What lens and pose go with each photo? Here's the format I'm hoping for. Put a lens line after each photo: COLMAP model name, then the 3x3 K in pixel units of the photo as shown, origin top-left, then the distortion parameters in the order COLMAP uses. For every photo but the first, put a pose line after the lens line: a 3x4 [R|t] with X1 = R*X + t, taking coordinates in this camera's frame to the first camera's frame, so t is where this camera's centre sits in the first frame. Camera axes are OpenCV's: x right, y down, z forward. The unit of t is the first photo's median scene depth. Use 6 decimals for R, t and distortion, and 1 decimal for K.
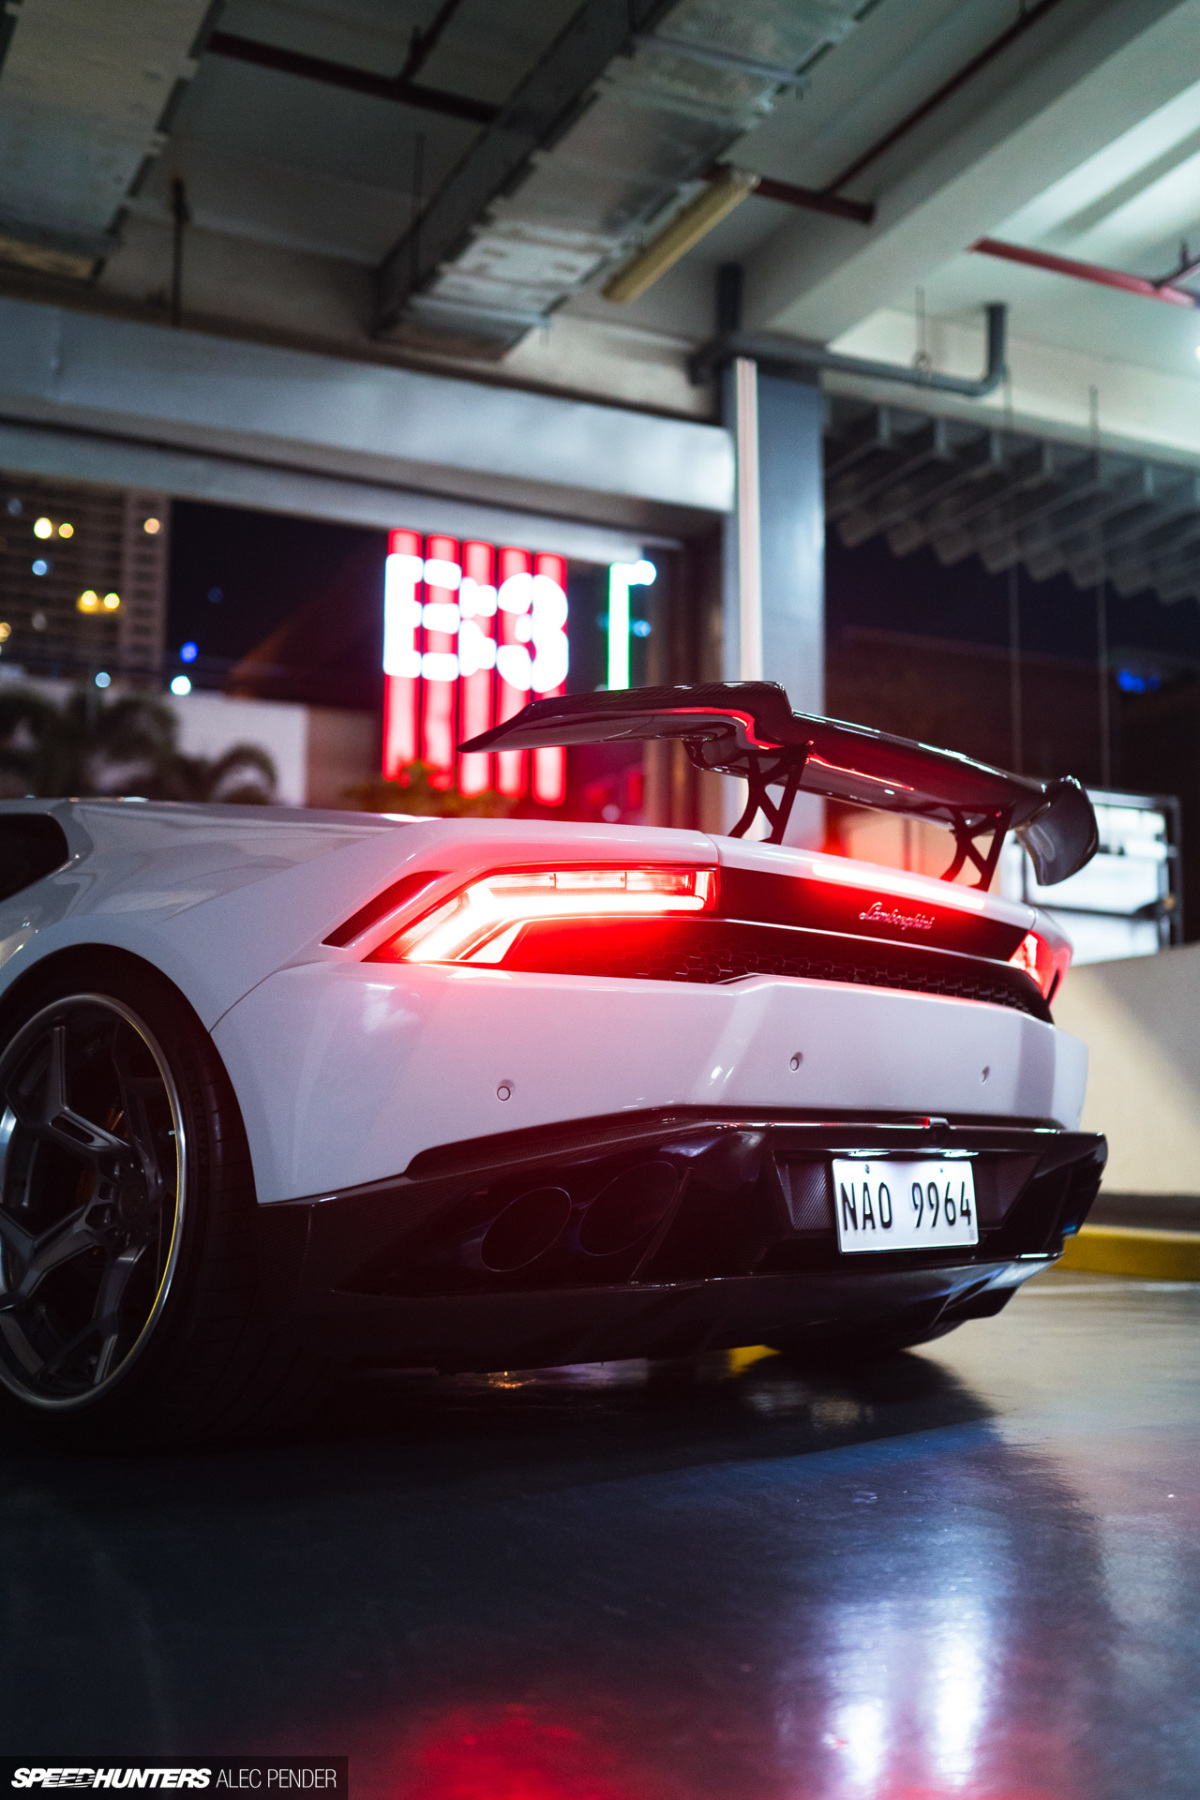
lens RADIAL K [[1888.9, 0, 613.9], [0, 1888.9, 917.2], [0, 0, 1]] dist [-0.021972, 0.000000]
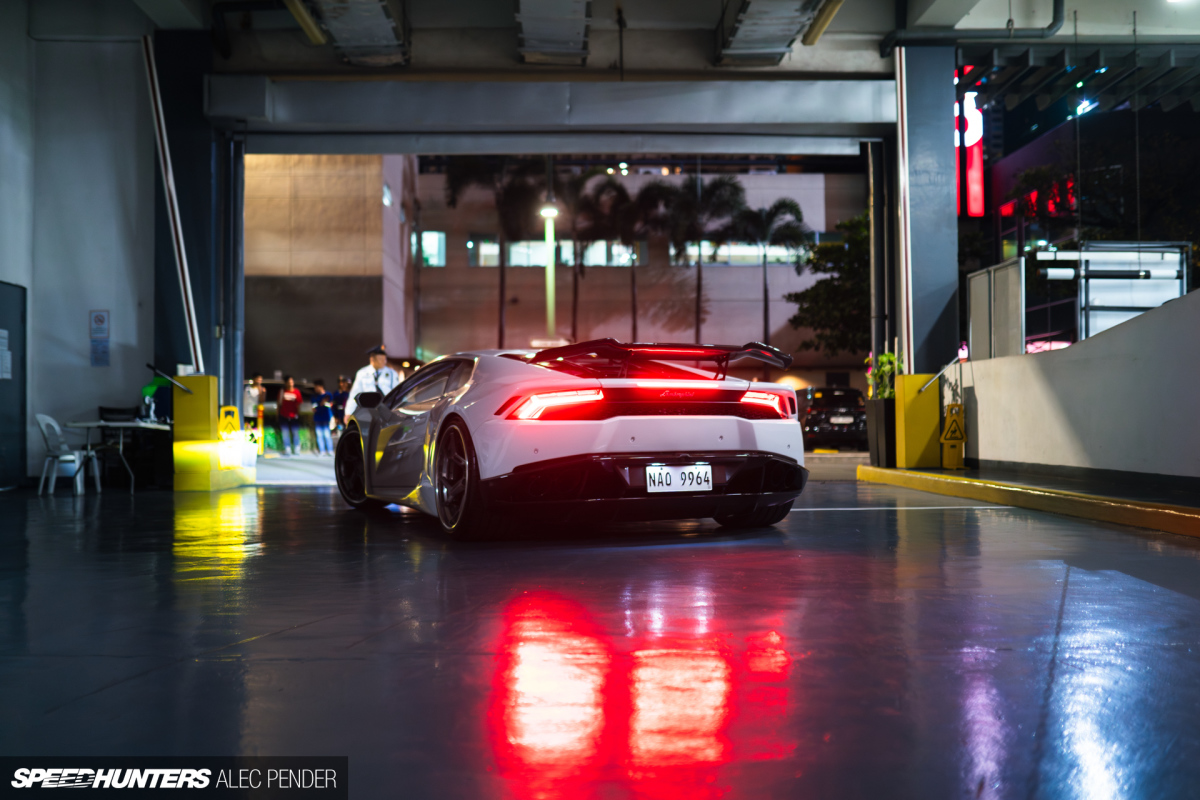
lens RADIAL K [[1259.3, 0, 596.4], [0, 1259.3, 397.8], [0, 0, 1]] dist [-0.021972, 0.000000]
pose [[0.911345, -0.023611, -0.410966, 0.948818], [0.065913, 0.993842, 0.089067, -0.204646], [0.406332, -0.108258, 0.907290, -1.107115]]
